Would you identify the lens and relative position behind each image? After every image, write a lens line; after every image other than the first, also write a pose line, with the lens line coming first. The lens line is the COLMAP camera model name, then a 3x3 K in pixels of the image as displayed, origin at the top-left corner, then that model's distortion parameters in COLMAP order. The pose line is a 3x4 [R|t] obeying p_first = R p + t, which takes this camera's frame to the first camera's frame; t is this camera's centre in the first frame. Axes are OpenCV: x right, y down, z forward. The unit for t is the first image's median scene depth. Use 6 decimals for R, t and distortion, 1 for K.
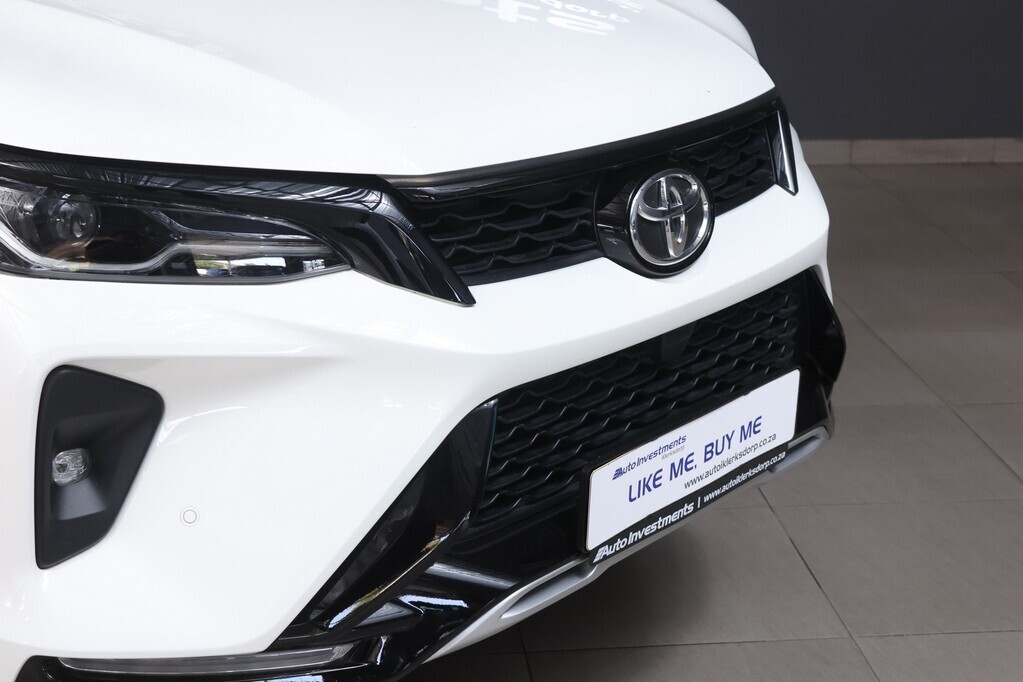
lens RADIAL K [[1792.4, 0, 511.5], [0, 1792.4, 341.0], [0, 0, 1]] dist [-0.005069, -0.119564]
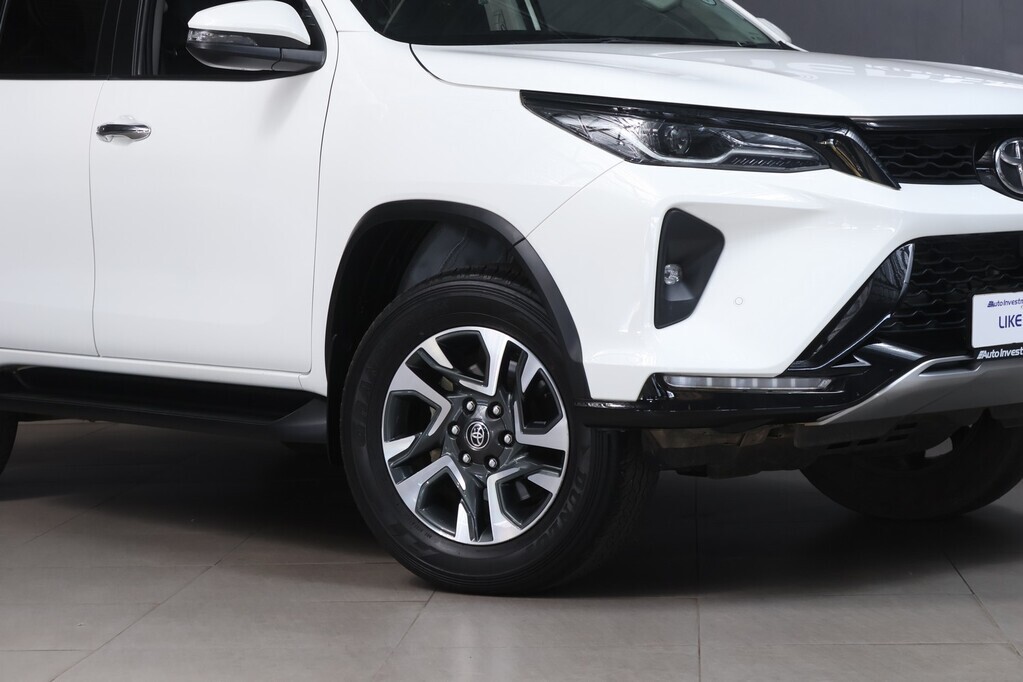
lens RADIAL K [[2547.6, 0, 511.5], [0, 2547.6, 341.0], [0, 0, 1]] dist [0.068215, 0.219533]
pose [[0.984341, -0.019211, -0.175223, 0.036748], [-0.024981, 0.968807, -0.246553, 0.704097], [0.174494, 0.247069, 0.953157, -1.321965]]
